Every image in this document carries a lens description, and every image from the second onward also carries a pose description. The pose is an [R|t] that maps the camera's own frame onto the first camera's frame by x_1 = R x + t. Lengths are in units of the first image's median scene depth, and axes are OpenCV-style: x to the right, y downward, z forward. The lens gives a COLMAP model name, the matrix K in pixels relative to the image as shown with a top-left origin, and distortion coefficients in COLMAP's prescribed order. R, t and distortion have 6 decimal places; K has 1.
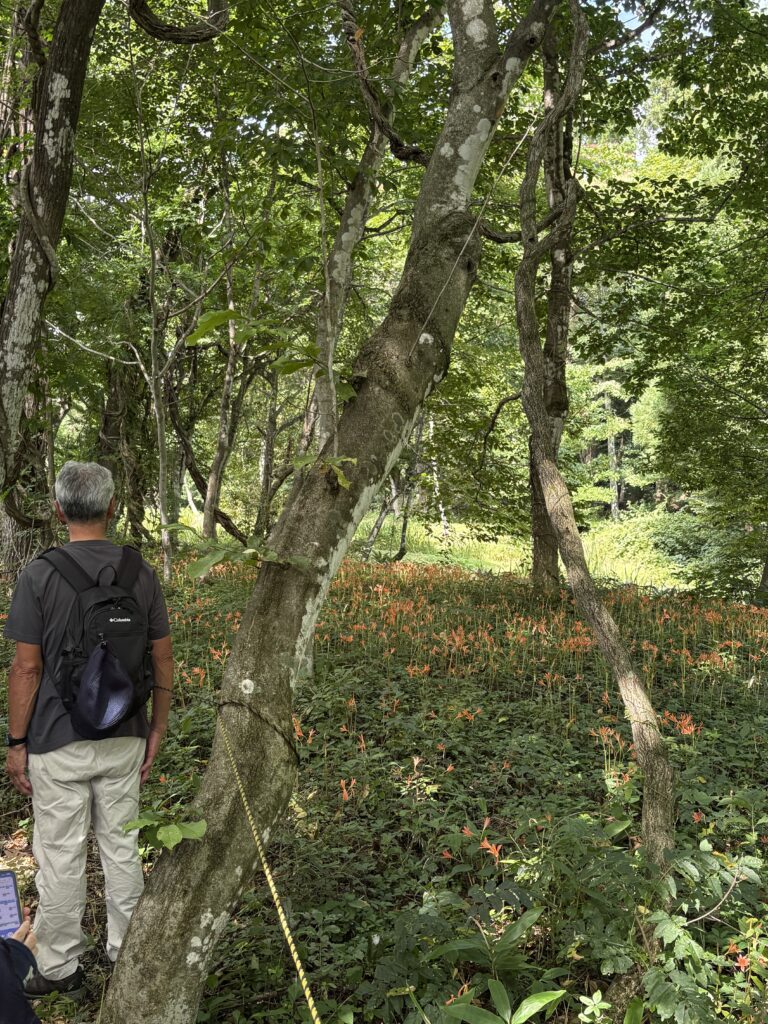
lens RADIAL K [[1083.5, 0, 377.8], [0, 1083.5, 512.8], [0, 0, 1]] dist [0.100973, 0.000000]
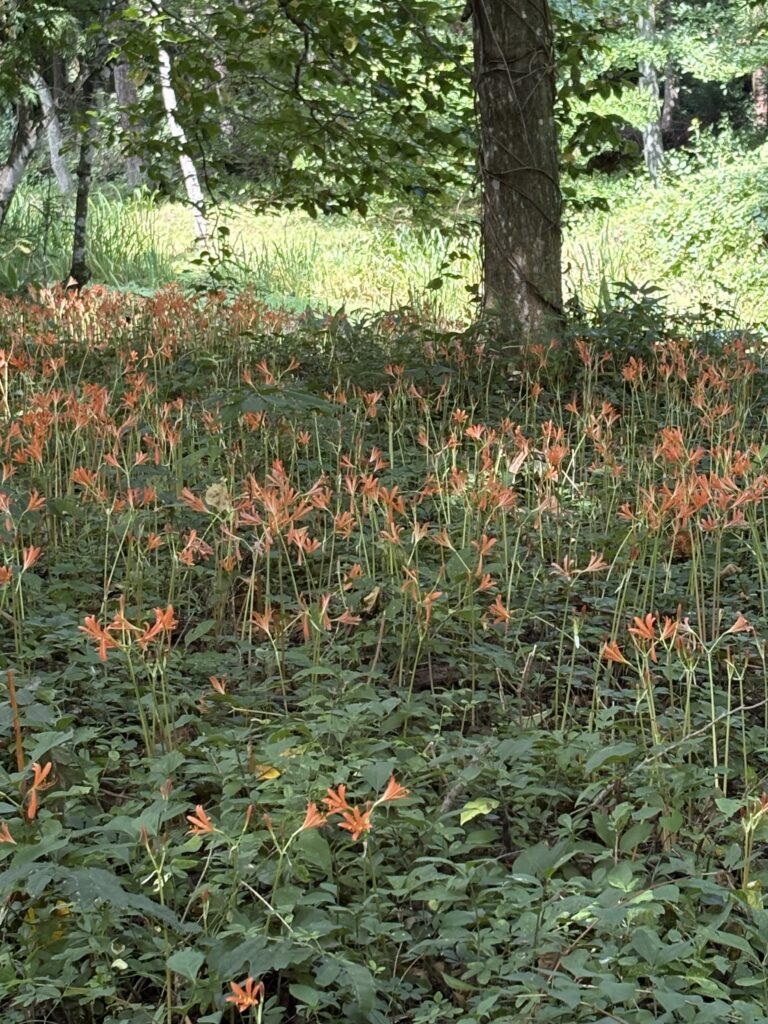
lens RADIAL K [[2826.7, 0, 385.4], [0, 2826.7, 513.2], [0, 0, 1]] dist [0.195263, 0.000000]
pose [[0.991263, -0.042604, 0.124833, 0.004900], [0.028164, 0.992939, 0.115238, 0.014287], [-0.128861, -0.110715, 0.985463, 0.113371]]
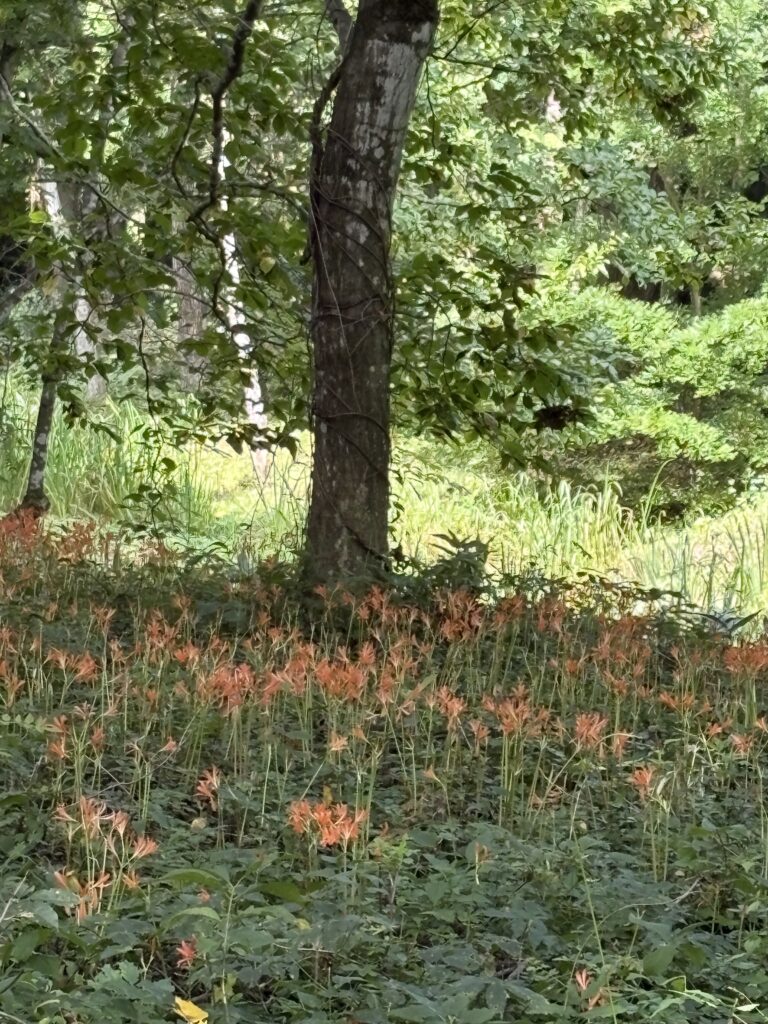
lens RADIAL K [[4390.1, 0, 387.0], [0, 4390.1, 510.4], [0, 0, 1]] dist [0.138653, 0.000000]
pose [[0.996991, 0.039779, 0.066531, 0.053313], [-0.041518, 0.998826, 0.024955, 0.008603], [-0.065460, -0.027642, 0.997472, -0.169247]]
